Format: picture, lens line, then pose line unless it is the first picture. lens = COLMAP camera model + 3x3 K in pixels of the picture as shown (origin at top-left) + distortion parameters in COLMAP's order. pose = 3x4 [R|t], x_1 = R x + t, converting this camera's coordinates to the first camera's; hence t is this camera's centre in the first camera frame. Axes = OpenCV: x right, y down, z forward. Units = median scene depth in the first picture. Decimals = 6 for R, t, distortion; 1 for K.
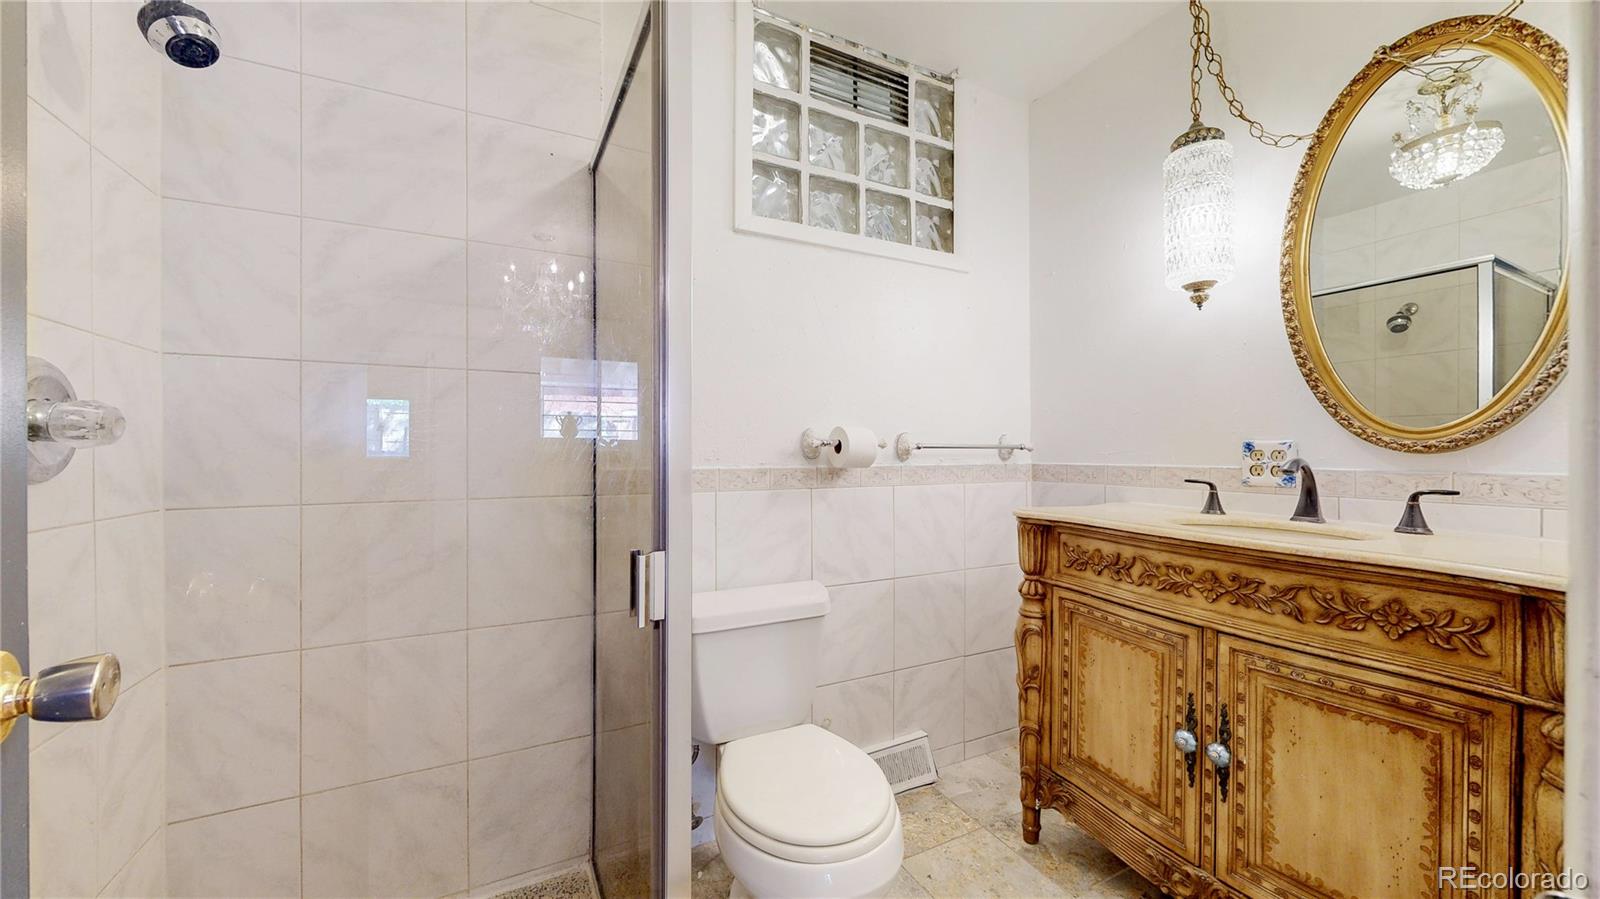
lens RADIAL K [[559.9, 0, 797.8], [0, 559.9, 450.6], [0, 0, 1]] dist [-0.000465, -0.000034]
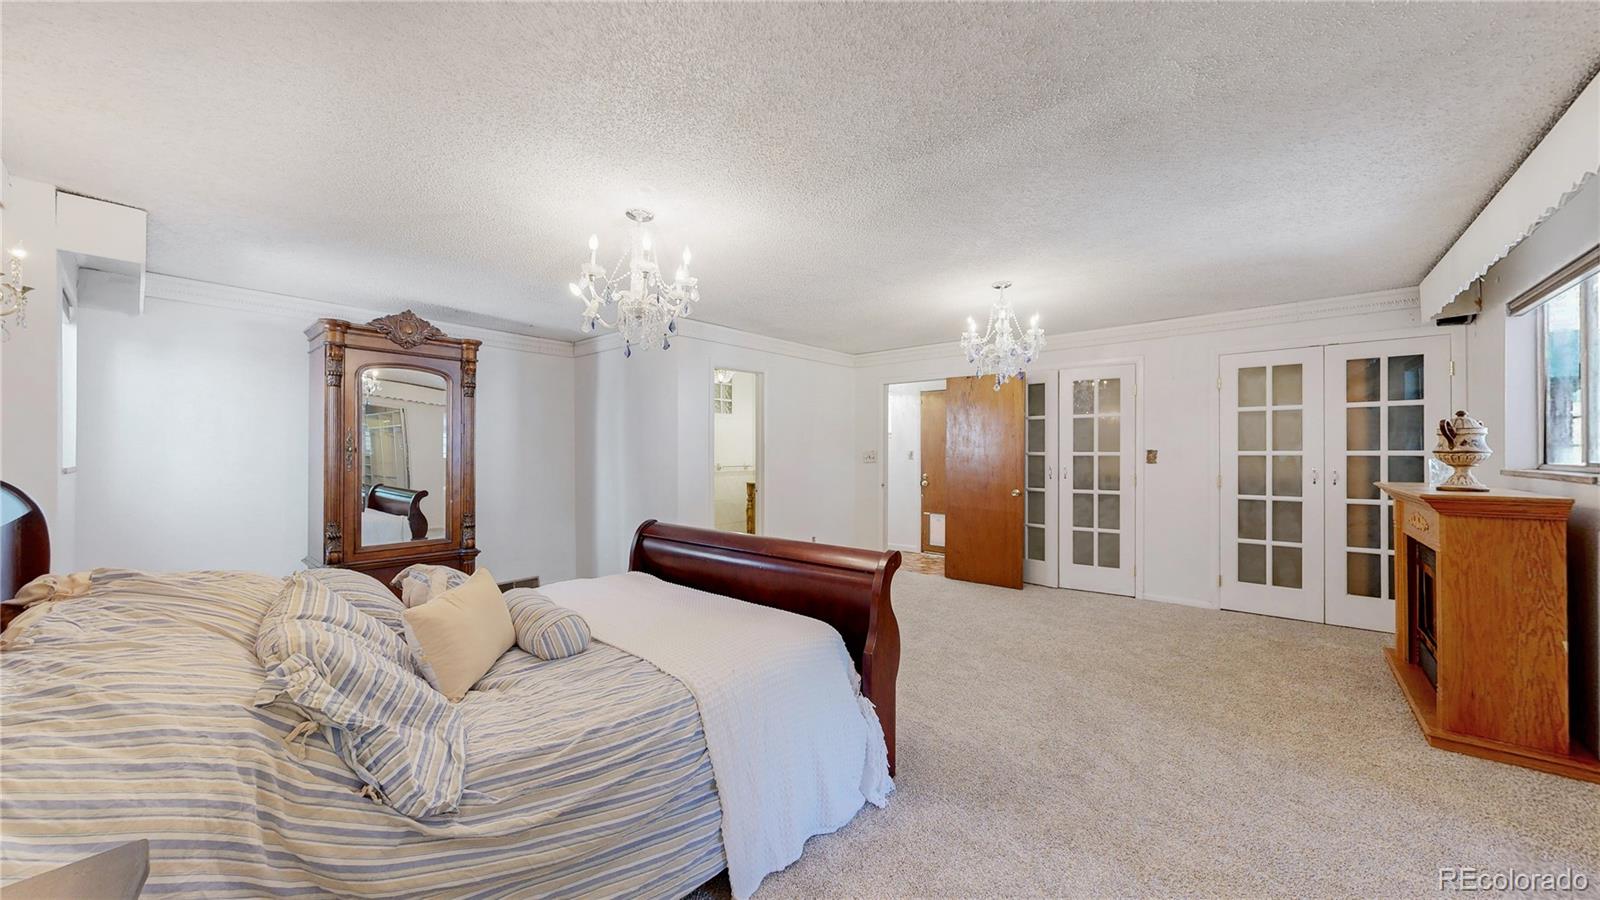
lens RADIAL K [[559.9, 0, 798.2], [0, 559.9, 452.4], [0, 0, 1]] dist [-0.000465, -0.000034]
pose [[0.920721, 0.000958, 0.390221, -0.792328], [0.002346, 0.999965, -0.007989, -0.069814], [-0.390215, 0.008271, 0.920686, -2.679634]]
